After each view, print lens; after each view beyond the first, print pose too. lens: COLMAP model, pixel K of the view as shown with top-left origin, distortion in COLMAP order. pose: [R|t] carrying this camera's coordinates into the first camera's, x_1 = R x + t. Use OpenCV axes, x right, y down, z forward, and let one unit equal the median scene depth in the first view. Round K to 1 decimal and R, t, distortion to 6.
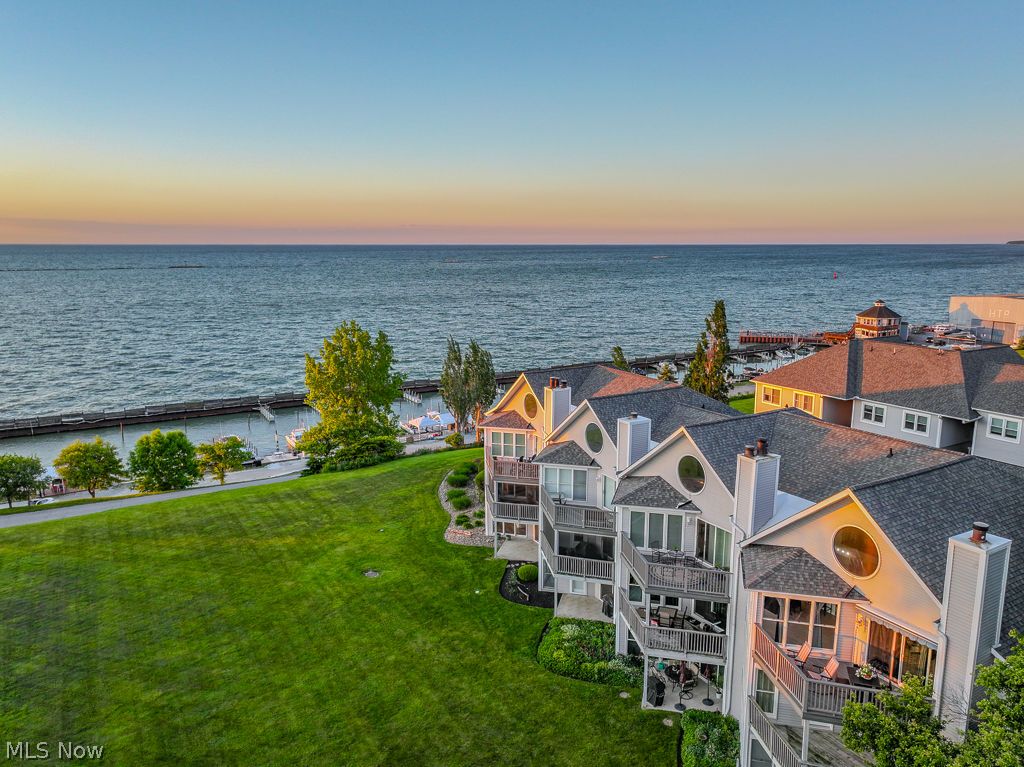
lens RADIAL K [[724.8, 0, 515.8], [0, 724.8, 386.2], [0, 0, 1]] dist [-0.009240, 0.018997]
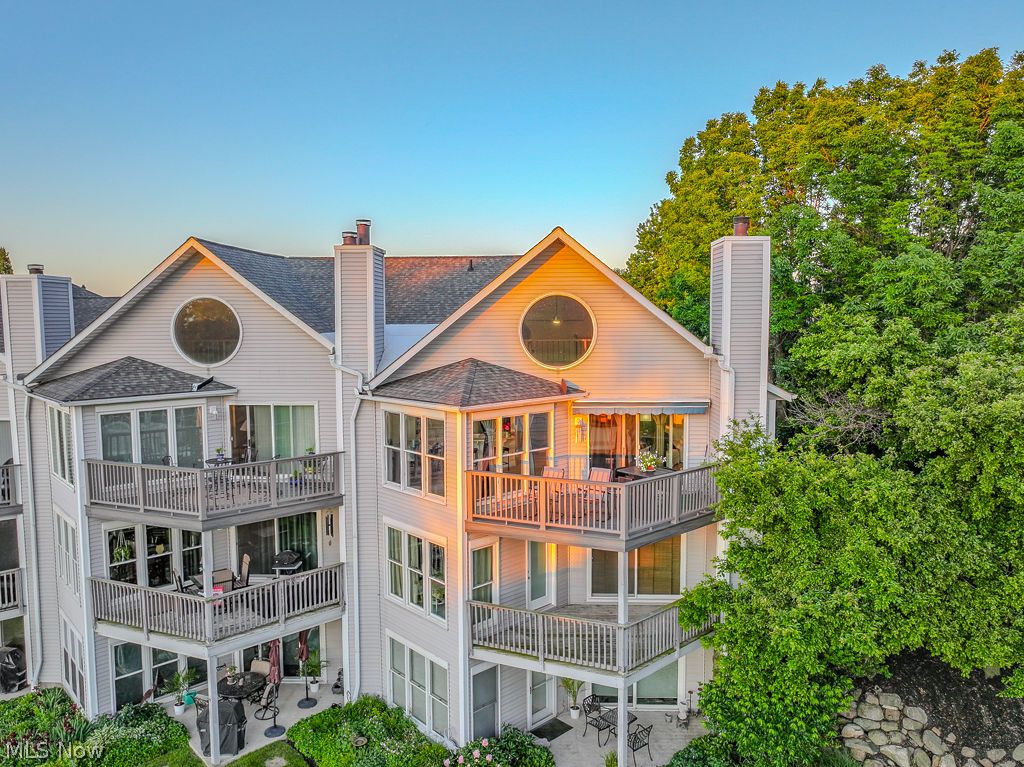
lens RADIAL K [[724.8, 0, 514.1], [0, 724.8, 386.5], [0, 0, 1]] dist [-0.009240, 0.018997]
pose [[0.527433, -0.073337, 0.846425, -0.095464], [0.165353, 0.986077, -0.017600, 0.172494], [-0.833350, 0.149242, 0.532217, 0.397168]]
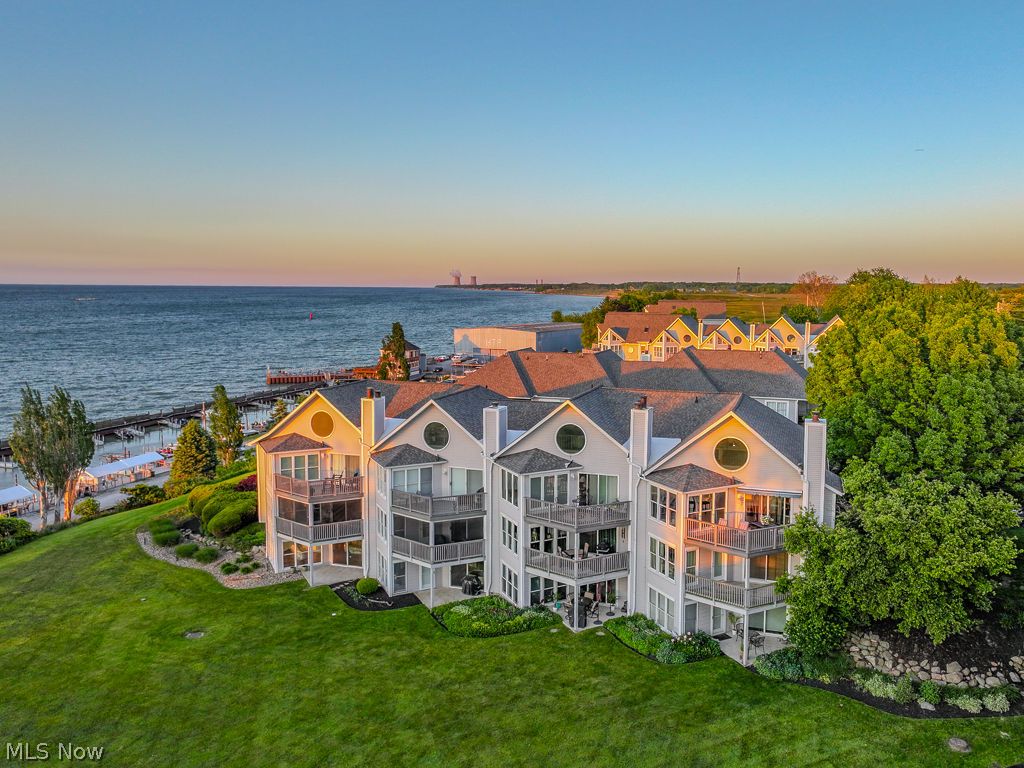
lens RADIAL K [[800.9, 0, 558.9], [0, 800.9, 358.3], [0, 0, 1]] dist [0.002550, -0.006132]
pose [[0.736836, -0.052489, 0.674031, -0.562299], [0.122174, 0.990905, -0.056393, 0.046797], [-0.664941, 0.123902, 0.736547, -0.023150]]
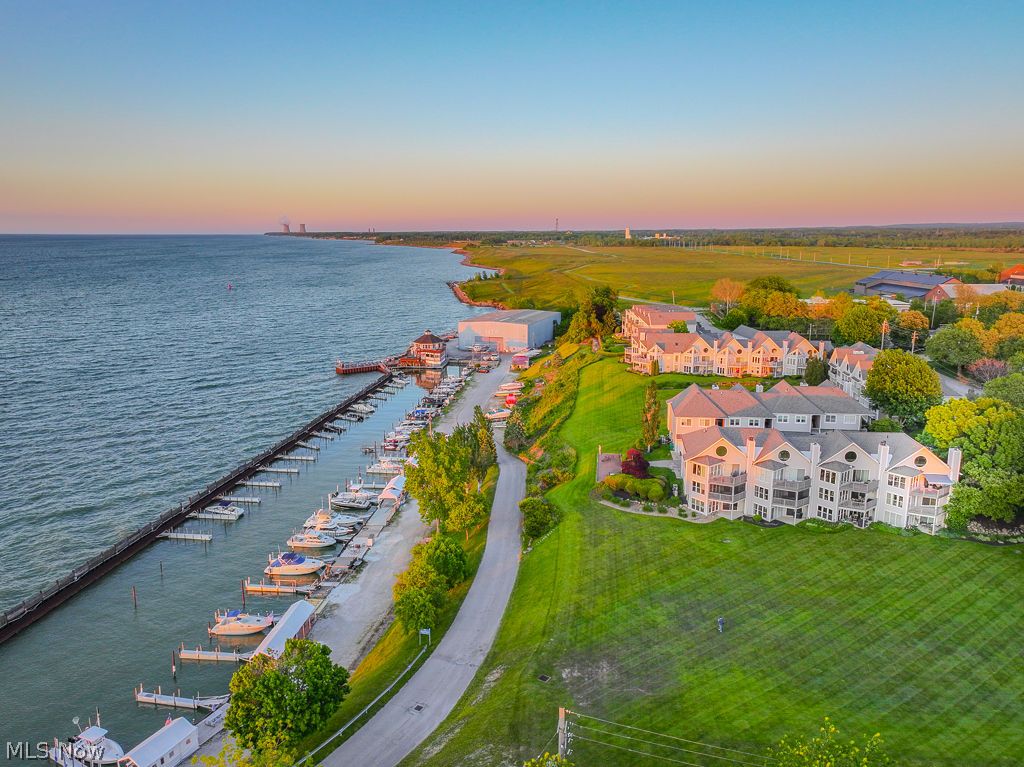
lens RADIAL K [[724.8, 0, 516.7], [0, 724.8, 388.0], [0, 0, 1]] dist [-0.009240, 0.018997]
pose [[0.617695, -0.164332, 0.769056, -2.476622], [0.155081, 0.984174, 0.085740, -0.546676], [-0.770975, 0.066305, 0.633405, 0.069300]]
